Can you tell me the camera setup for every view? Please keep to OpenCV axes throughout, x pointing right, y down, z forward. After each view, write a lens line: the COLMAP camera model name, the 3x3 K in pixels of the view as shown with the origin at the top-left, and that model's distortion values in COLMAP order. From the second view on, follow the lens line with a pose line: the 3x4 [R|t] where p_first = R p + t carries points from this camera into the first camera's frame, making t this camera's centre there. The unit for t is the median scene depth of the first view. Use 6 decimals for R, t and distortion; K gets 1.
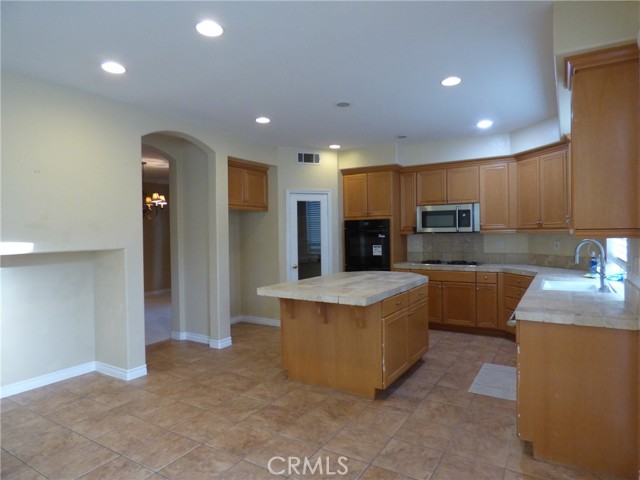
lens RADIAL K [[390.1, 0, 323.5], [0, 390.1, 240.4], [0, 0, 1]] dist [-0.018217, 0.003909]
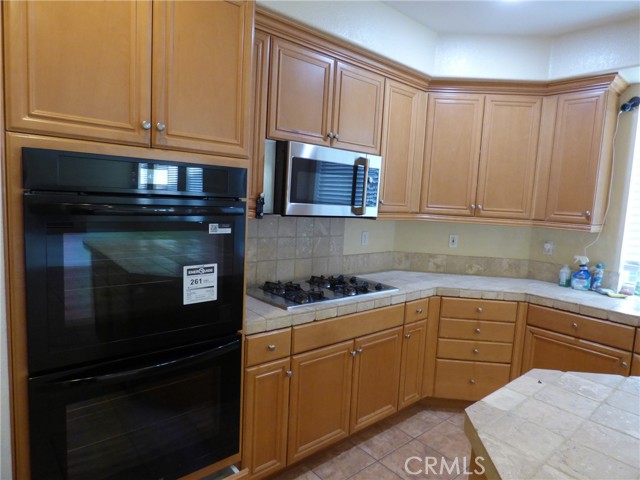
lens RADIAL K [[390.1, 0, 320.7], [0, 390.1, 238.3], [0, 0, 1]] dist [-0.018217, 0.003909]
pose [[0.309324, -0.064117, 0.948793, -0.094597], [-0.036622, 0.996181, 0.079259, -0.032725], [-0.950251, -0.059264, 0.305794, 0.963346]]
